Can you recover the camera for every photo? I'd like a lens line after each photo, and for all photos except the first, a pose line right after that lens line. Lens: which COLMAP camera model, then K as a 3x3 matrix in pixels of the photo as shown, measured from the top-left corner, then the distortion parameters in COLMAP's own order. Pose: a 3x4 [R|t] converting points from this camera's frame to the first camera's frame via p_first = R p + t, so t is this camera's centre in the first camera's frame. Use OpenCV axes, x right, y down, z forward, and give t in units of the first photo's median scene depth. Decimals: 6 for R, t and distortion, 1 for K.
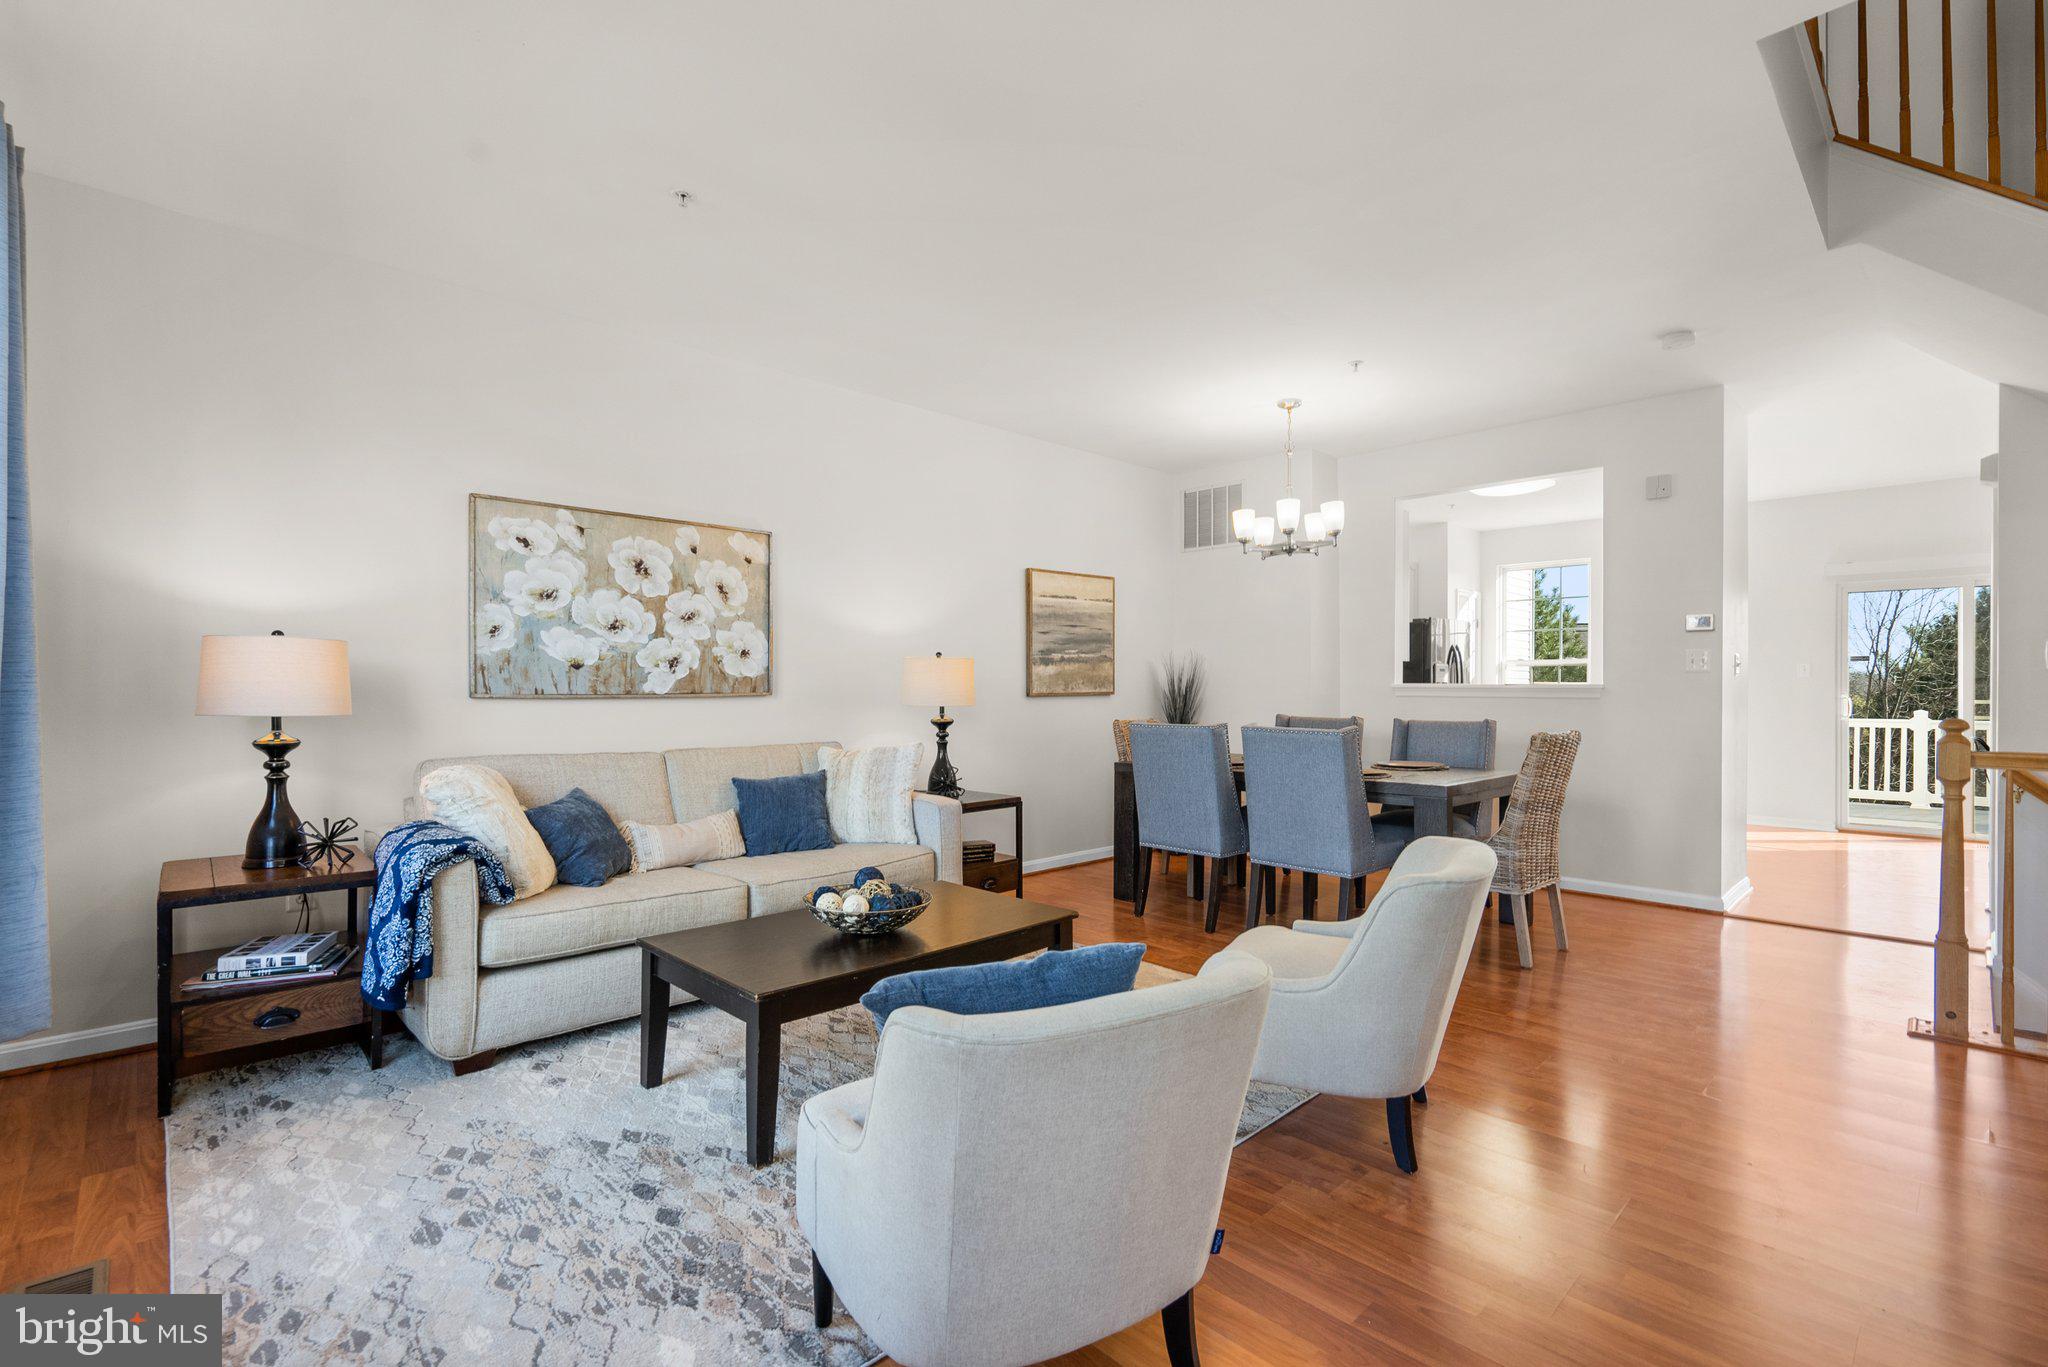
lens RADIAL K [[935.3, 0, 1036.5], [0, 935.3, 690.0], [0, 0, 1]] dist [-0.010468, 0.004370]
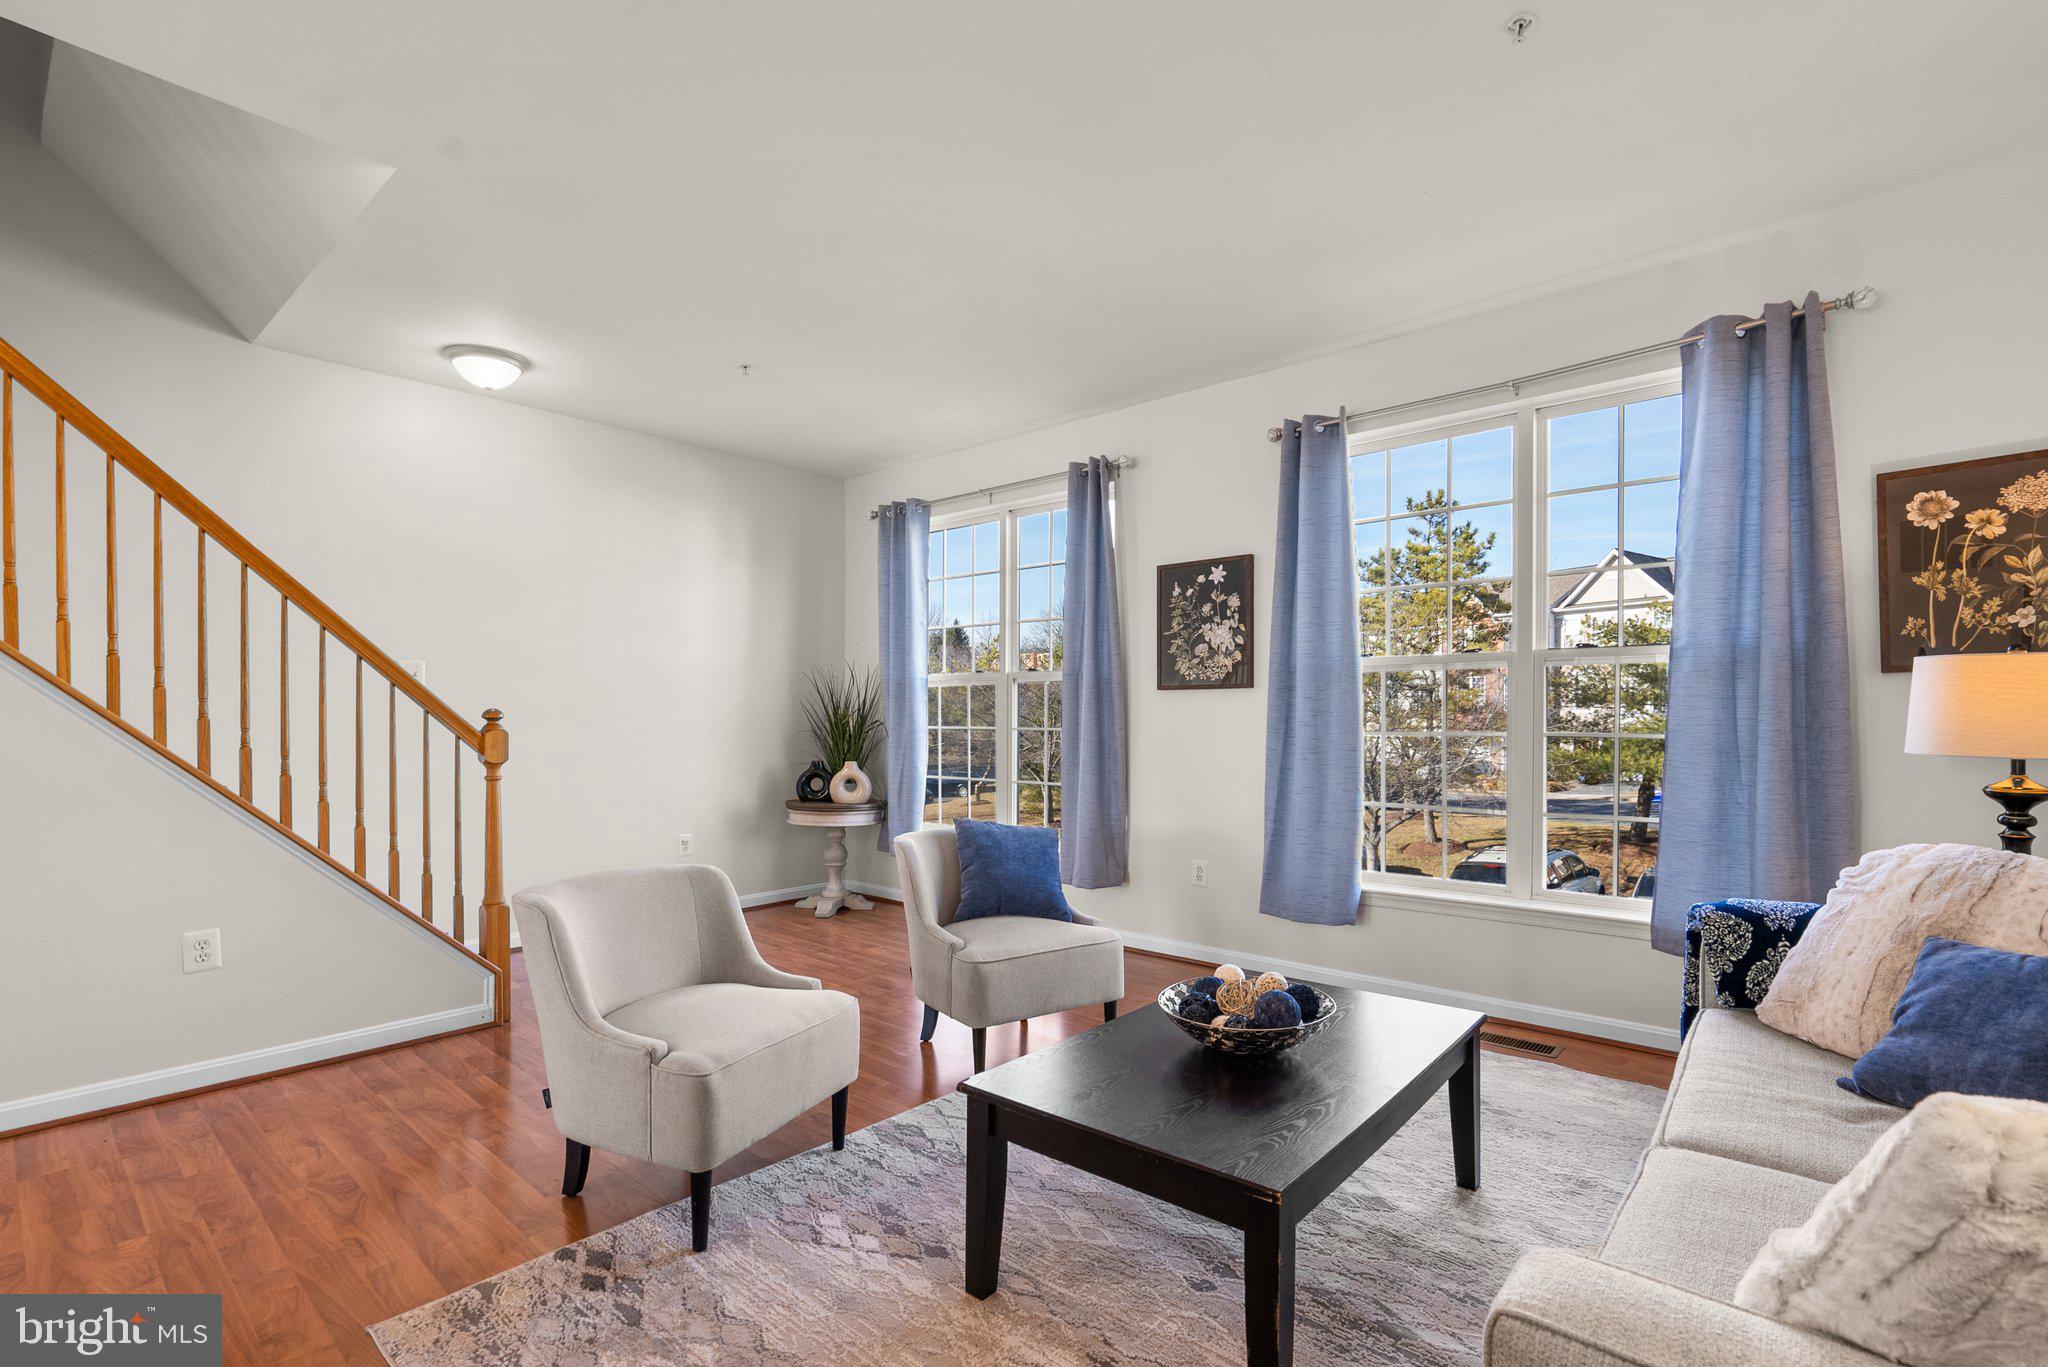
lens RADIAL K [[935.3, 0, 1037.8], [0, 935.3, 726.1], [0, 0, 1]] dist [-0.010468, 0.004370]
pose [[-0.997566, 0.000834, -0.069722, 0.023055], [-0.000178, 0.999895, 0.014506, -0.005319], [0.069727, 0.014483, -0.997461, 1.143456]]
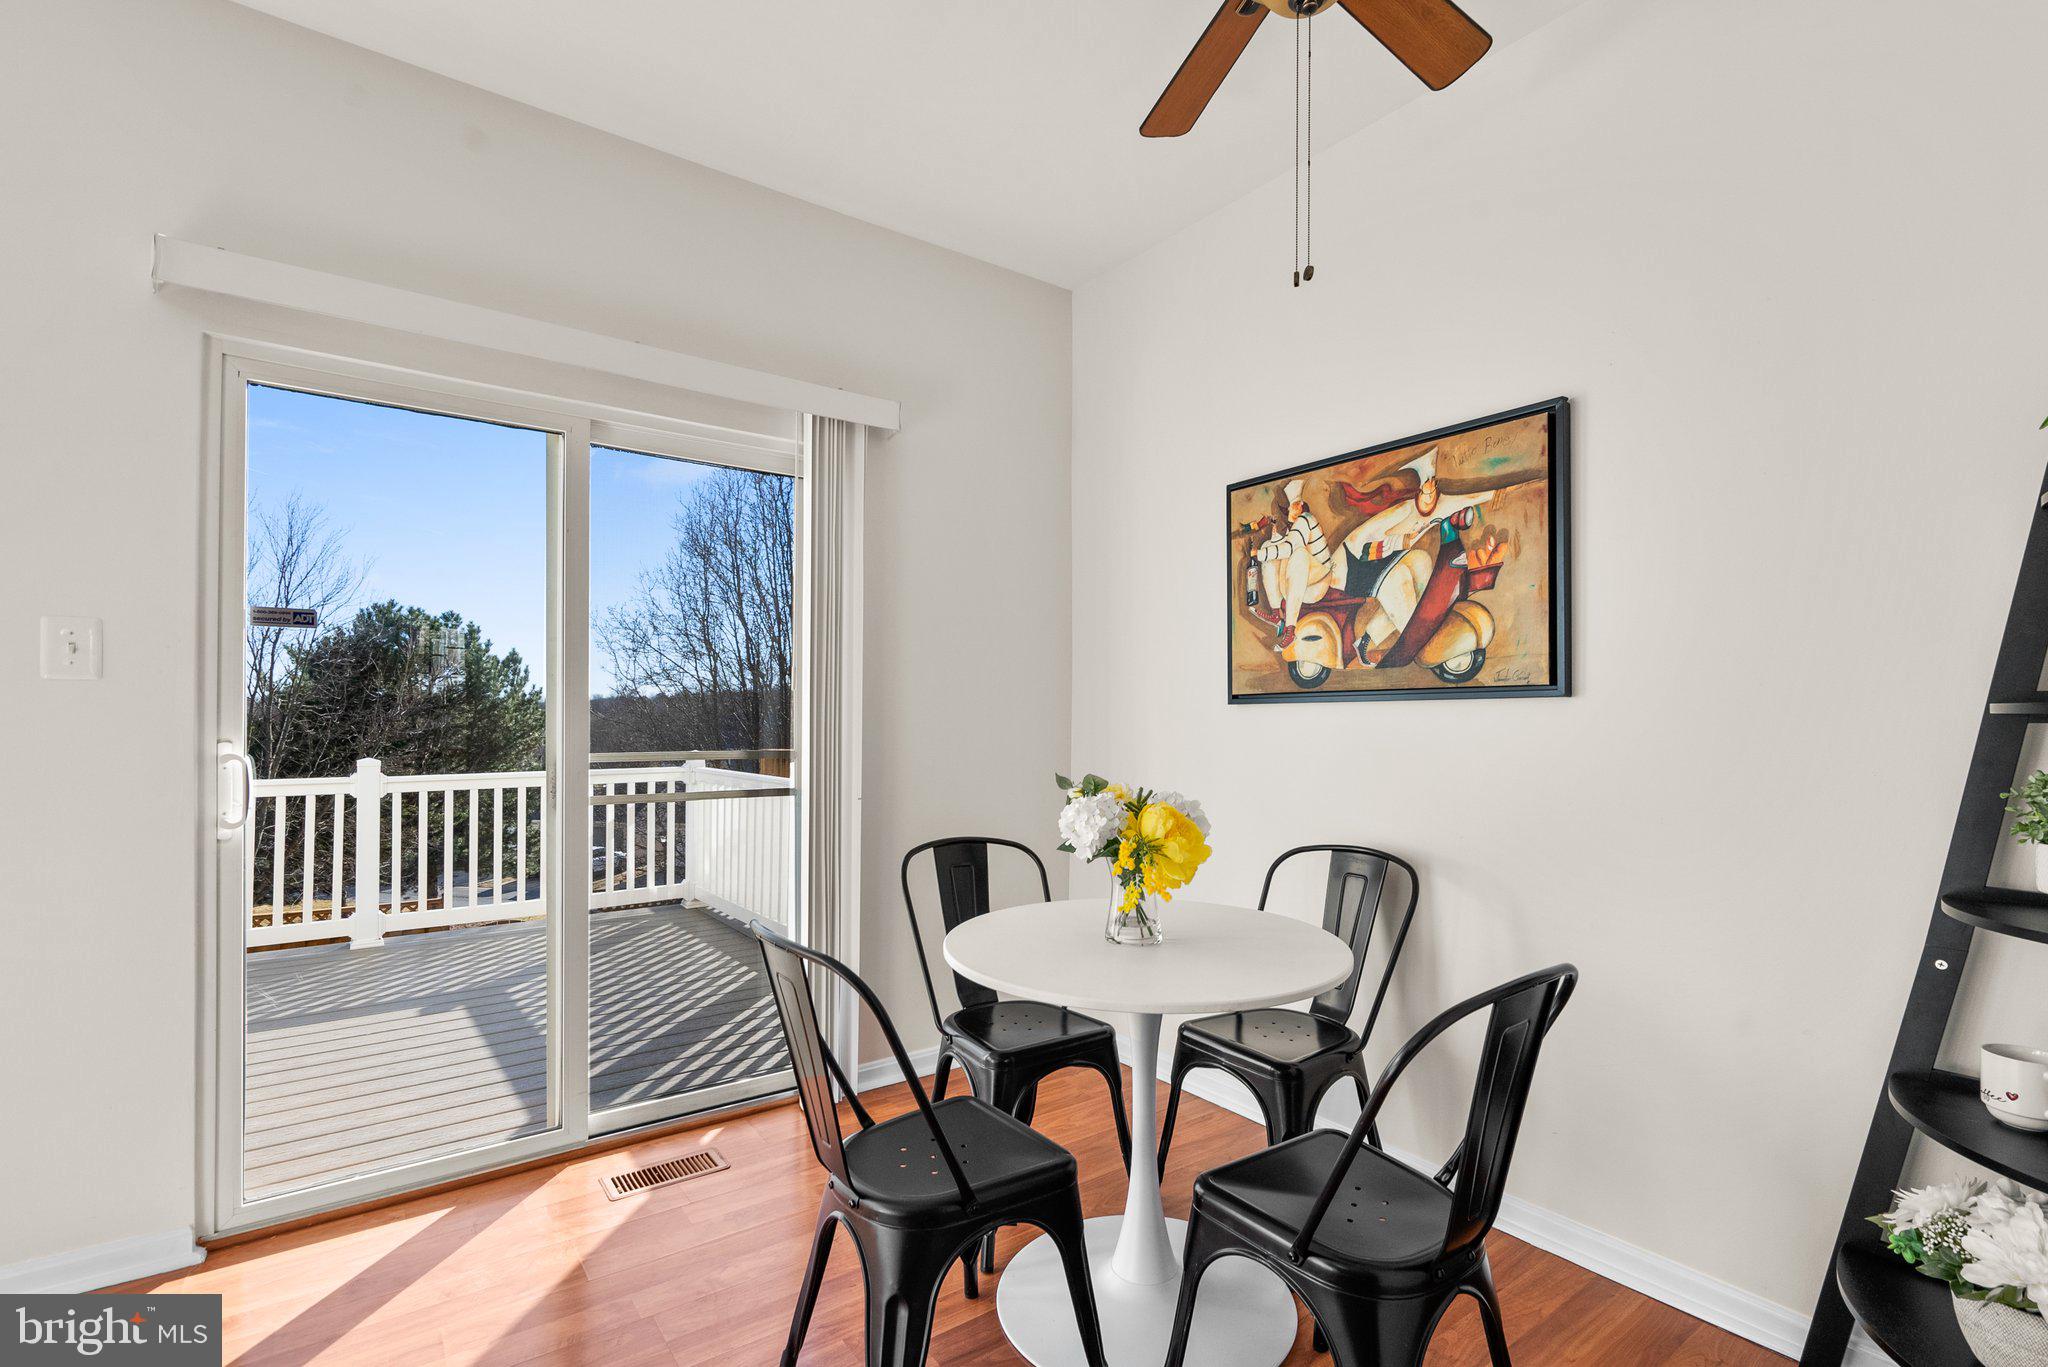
lens RADIAL K [[935.3, 0, 1034.7], [0, 935.3, 708.1], [0, 0, 1]] dist [-0.010468, 0.004370]
pose [[0.134836, 0.004592, 0.990857, 1.062356], [0.001827, 0.999986, -0.004883, -0.007747], [-0.990866, 0.002468, 0.134826, 1.230879]]
